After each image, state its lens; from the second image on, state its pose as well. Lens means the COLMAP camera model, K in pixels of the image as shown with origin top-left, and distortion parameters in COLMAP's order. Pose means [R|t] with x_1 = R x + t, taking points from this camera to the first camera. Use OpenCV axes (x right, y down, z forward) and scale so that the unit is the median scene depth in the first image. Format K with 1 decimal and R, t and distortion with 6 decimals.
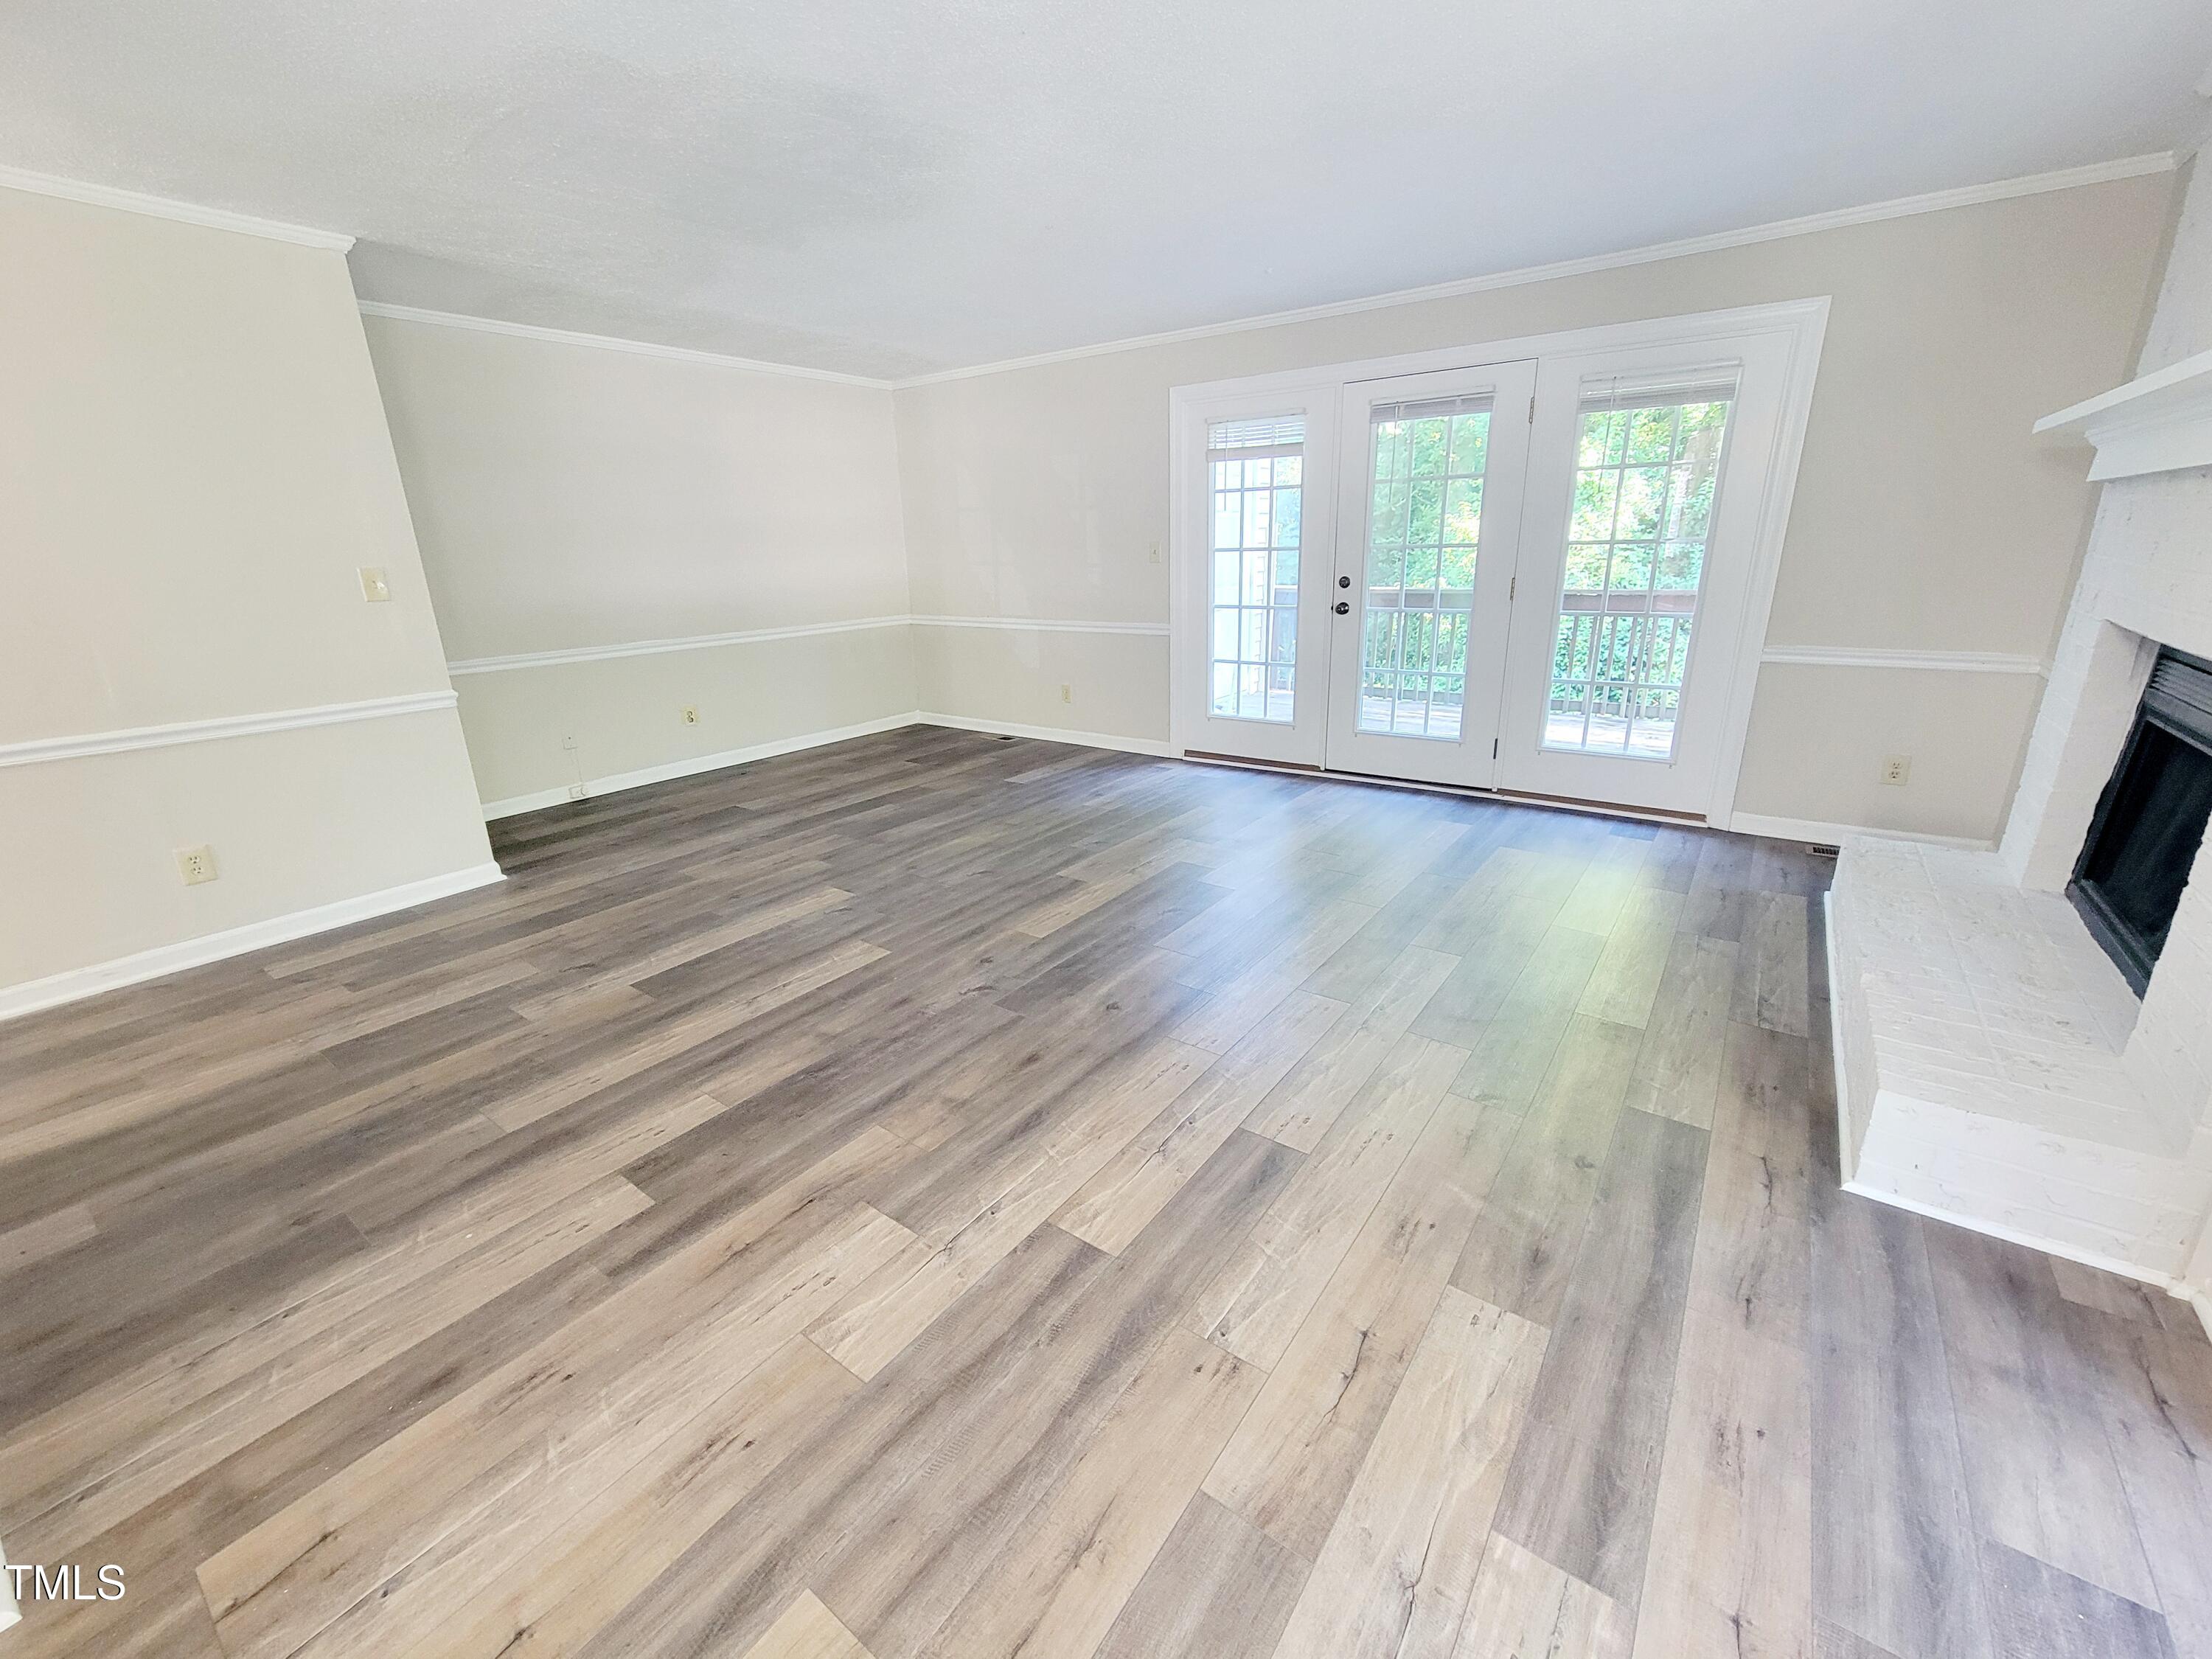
lens RADIAL K [[900.6, 0, 1100.9], [0, 900.6, 831.8], [0, 0, 1]] dist [0.001637, -0.001162]
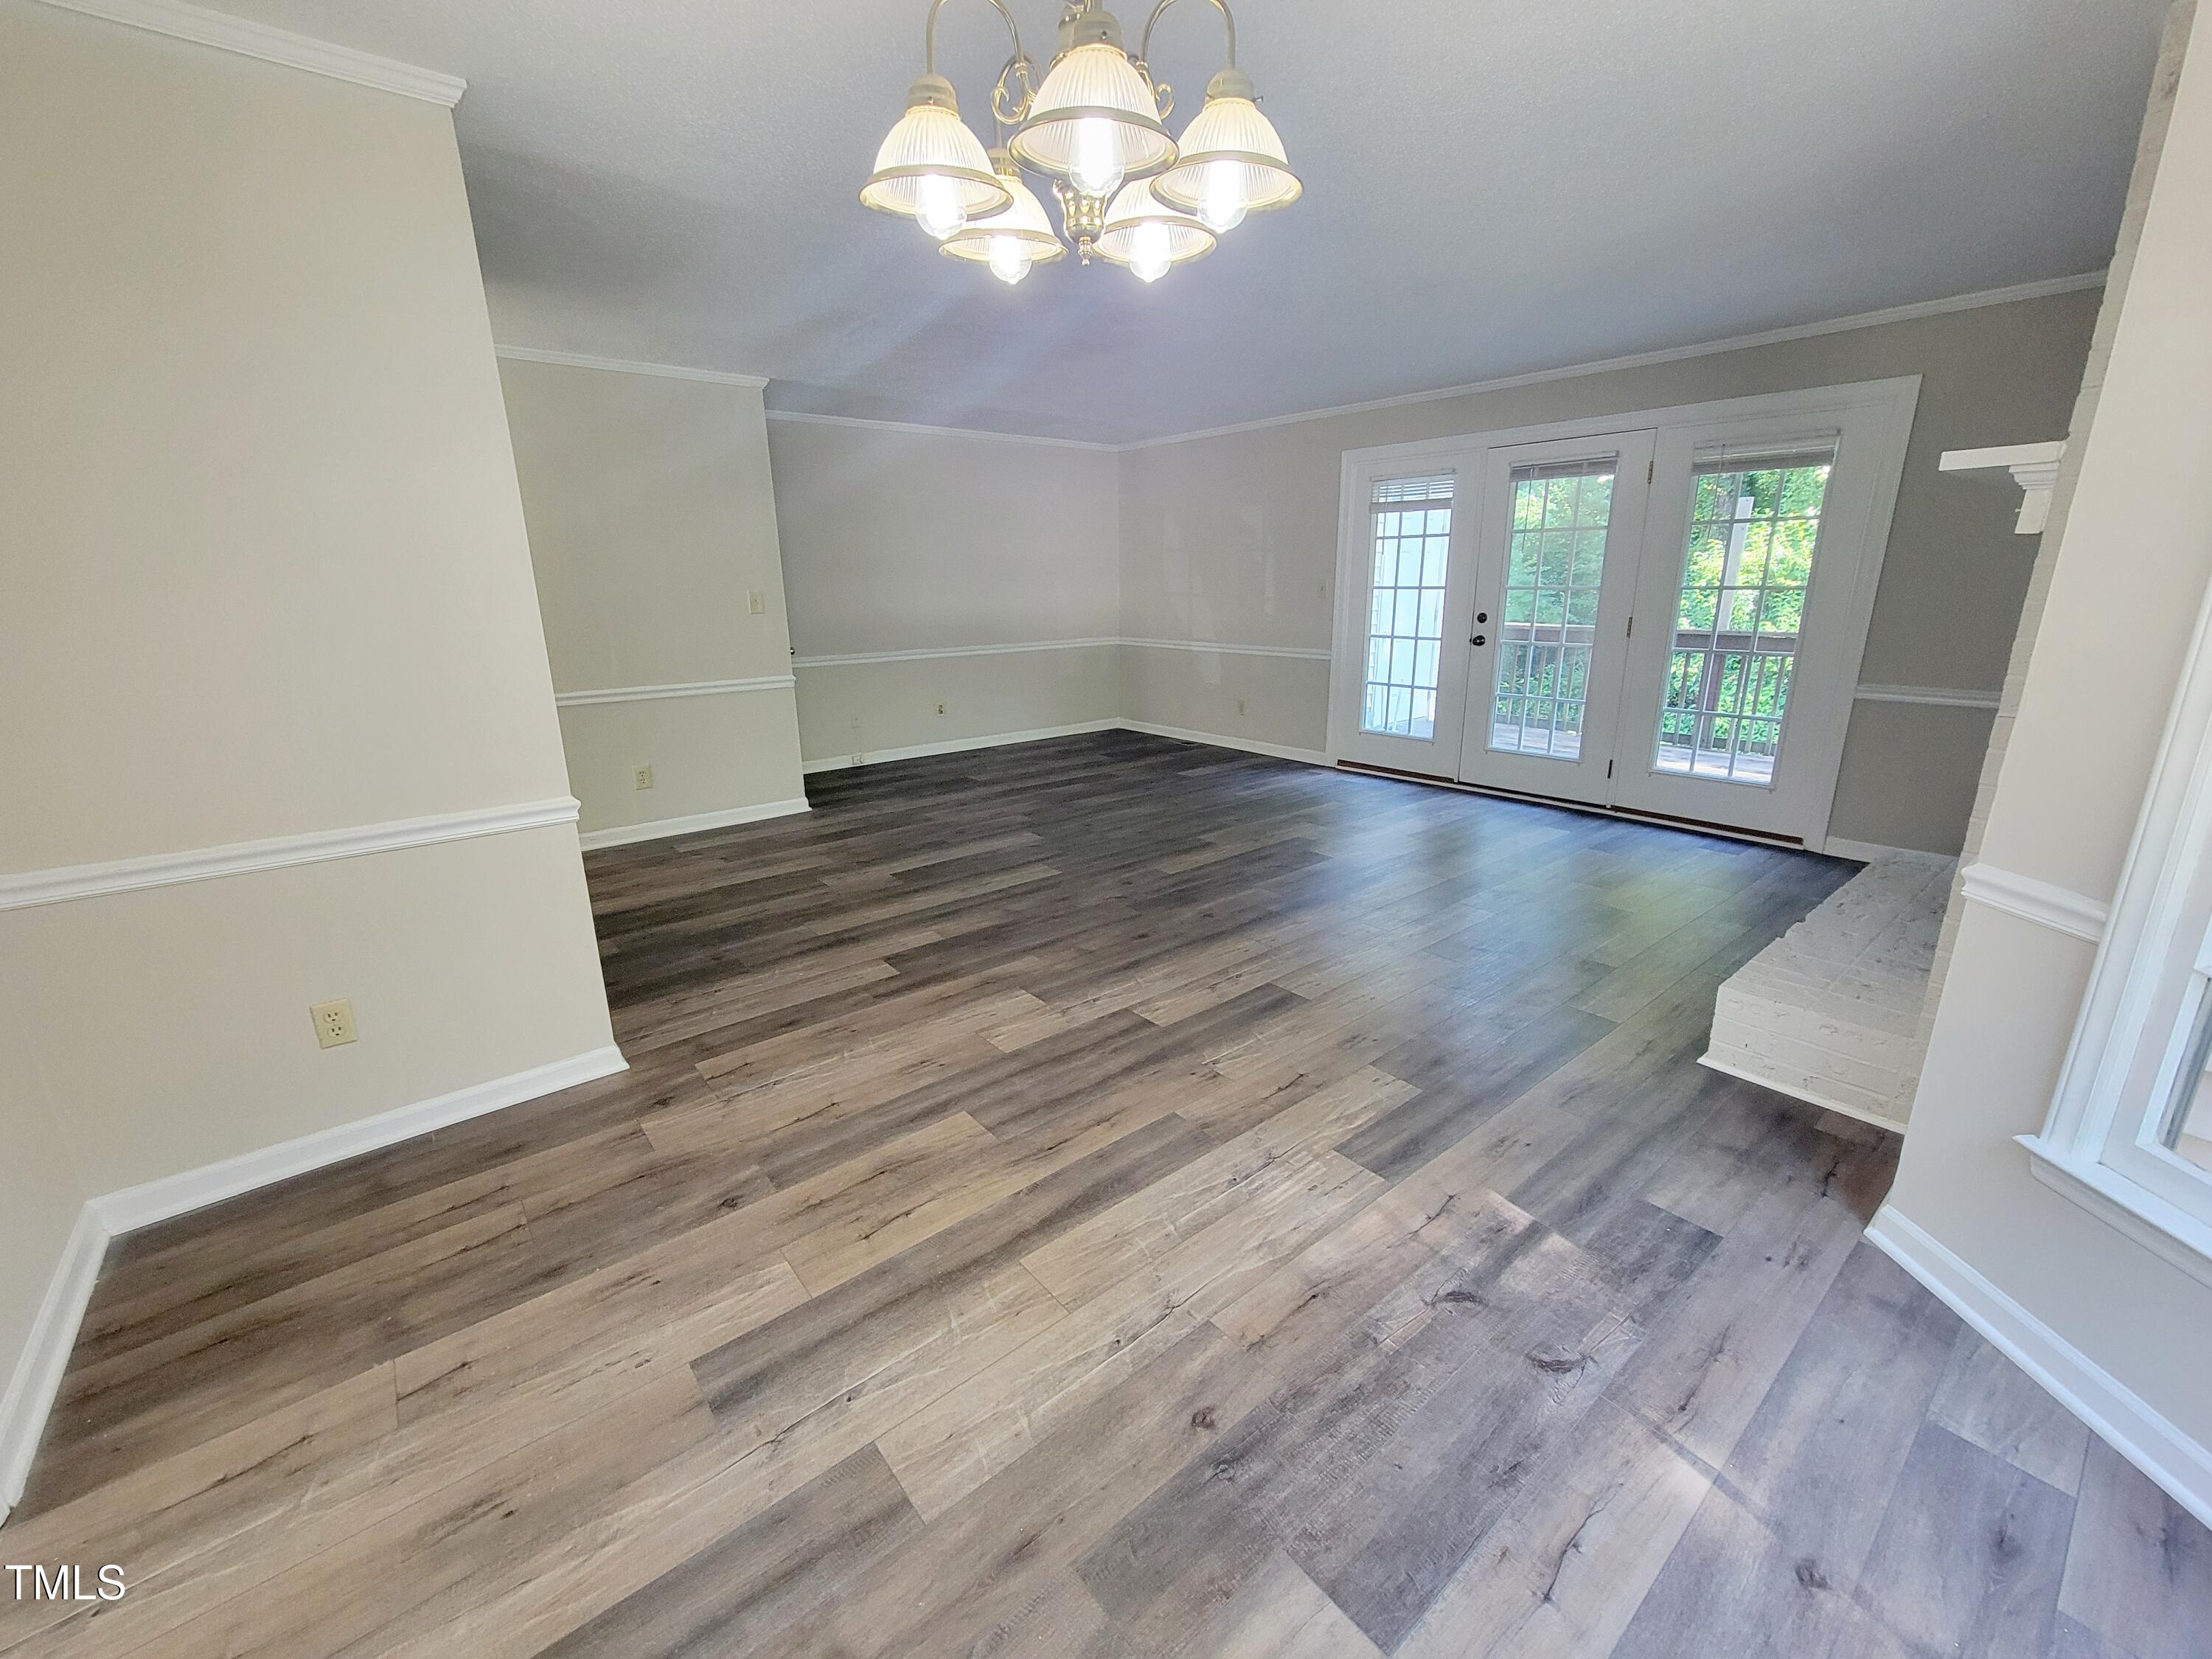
lens RADIAL K [[900.6, 0, 1104.8], [0, 900.6, 828.8], [0, 0, 1]] dist [0.001637, -0.001162]
pose [[0.969637, 0.078712, -0.231537, 0.145519], [-0.086679, 0.995937, -0.024421, 0.093931], [0.228674, 0.043749, 0.972520, -0.334967]]
